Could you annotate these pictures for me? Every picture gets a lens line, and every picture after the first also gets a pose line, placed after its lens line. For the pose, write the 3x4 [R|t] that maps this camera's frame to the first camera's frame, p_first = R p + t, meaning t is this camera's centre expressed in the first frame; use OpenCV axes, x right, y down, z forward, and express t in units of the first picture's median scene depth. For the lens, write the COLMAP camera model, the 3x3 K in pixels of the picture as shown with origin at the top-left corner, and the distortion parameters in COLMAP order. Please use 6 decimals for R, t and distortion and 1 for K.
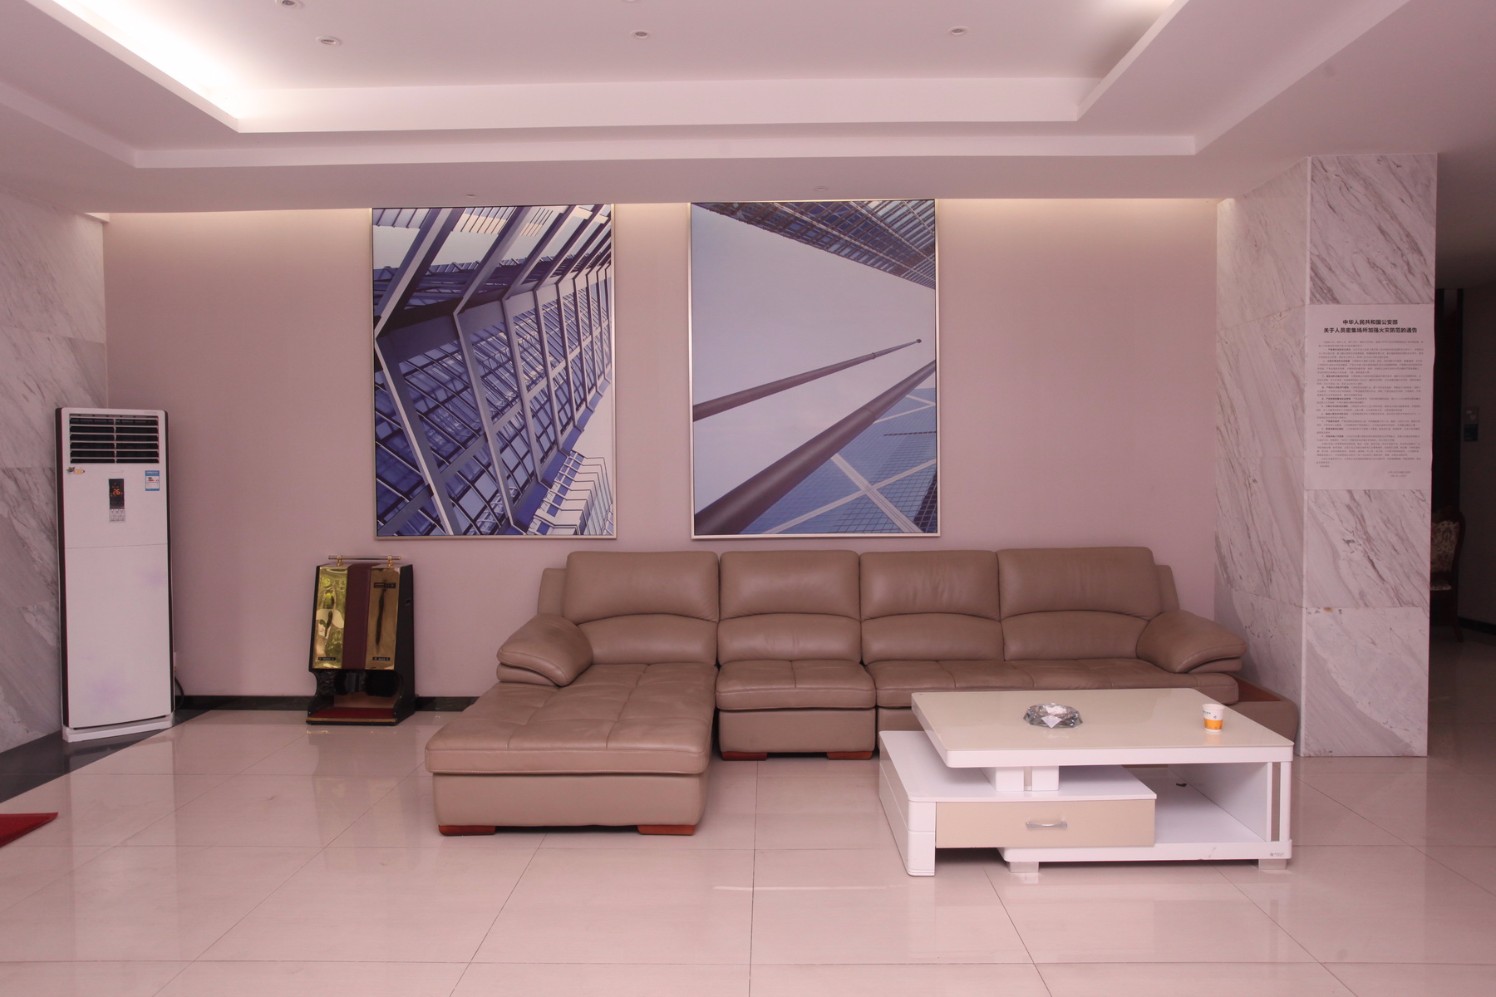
lens RADIAL K [[950.2, 0, 749.1], [0, 950.2, 498.6], [0, 0, 1]] dist [-0.043457, -0.000309]
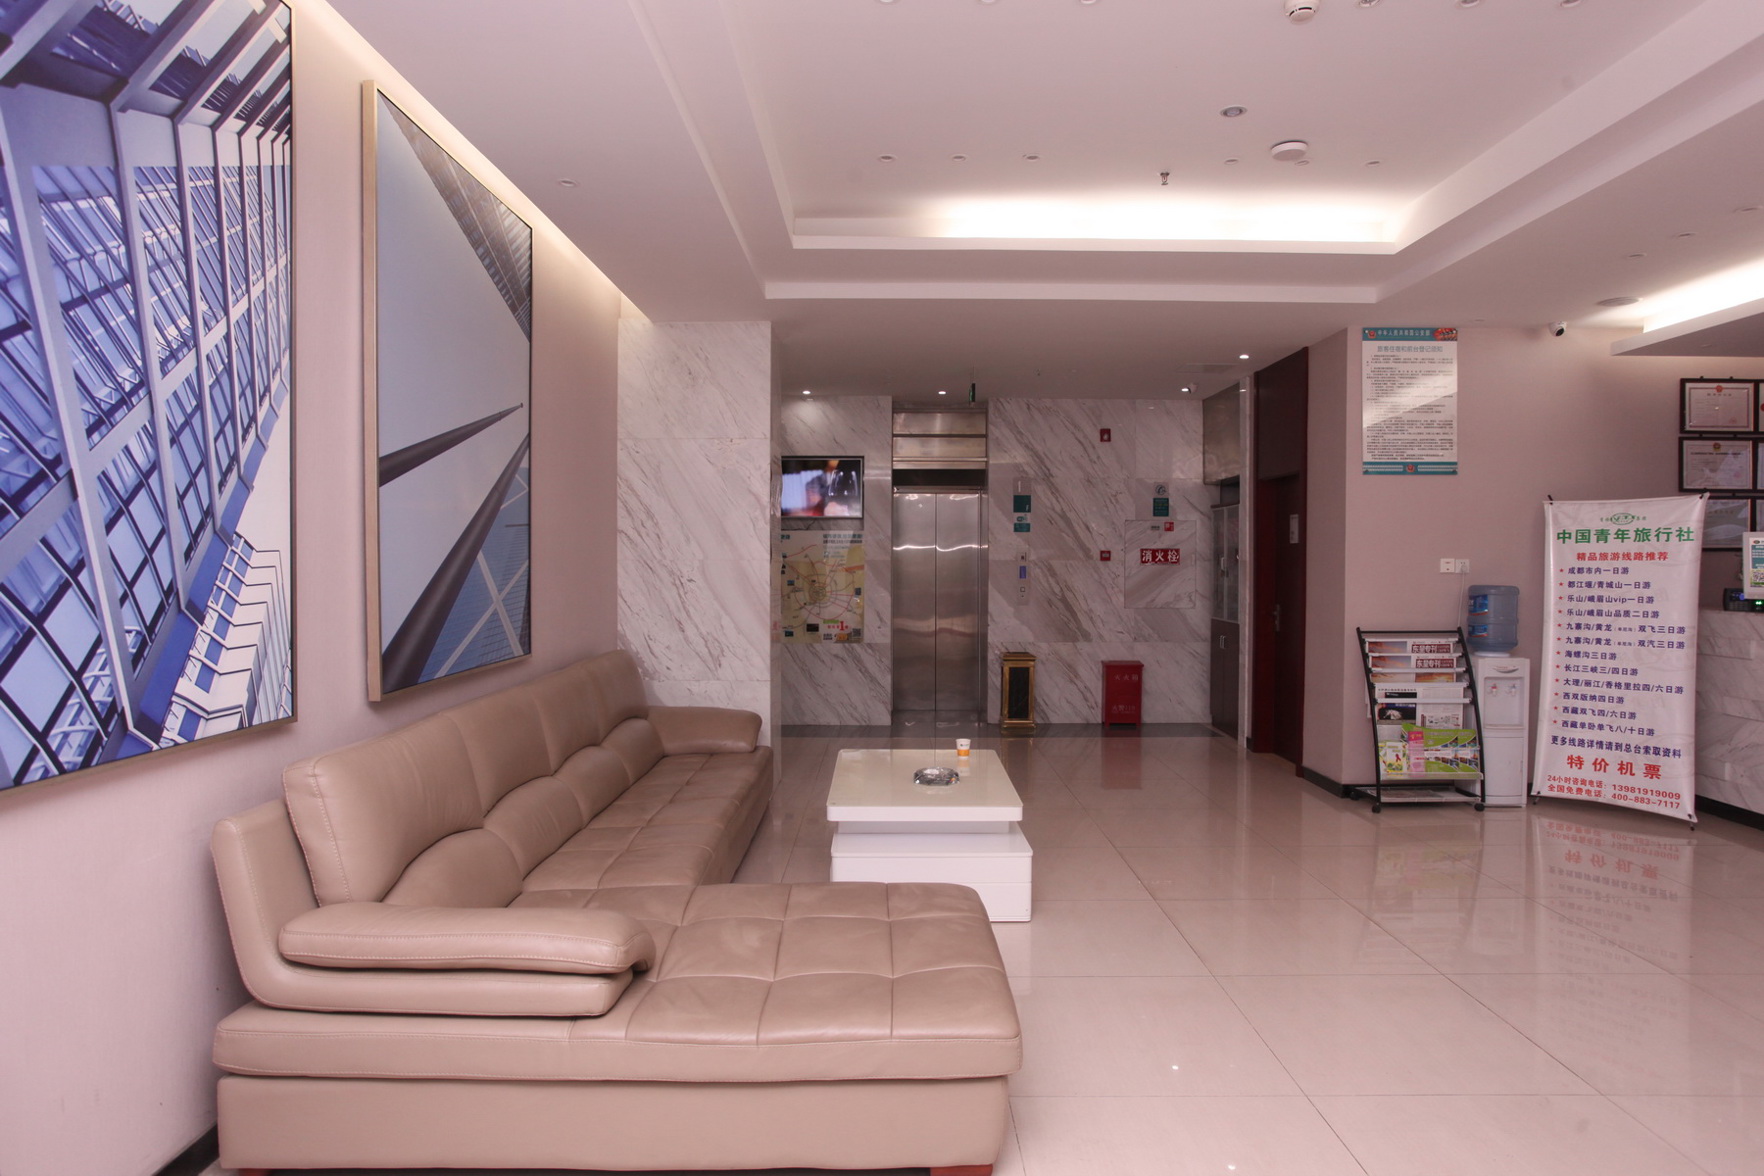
lens RADIAL K [[1020.8, 0, 883.5], [0, 1020.8, 581.7], [0, 0, 1]] dist [0.002976, 0.002536]
pose [[-0.014218, -0.013655, 0.999806, -0.653852], [0.036944, 0.999217, 0.014173, -0.024354], [-0.999216, 0.037139, -0.013702, 0.715478]]
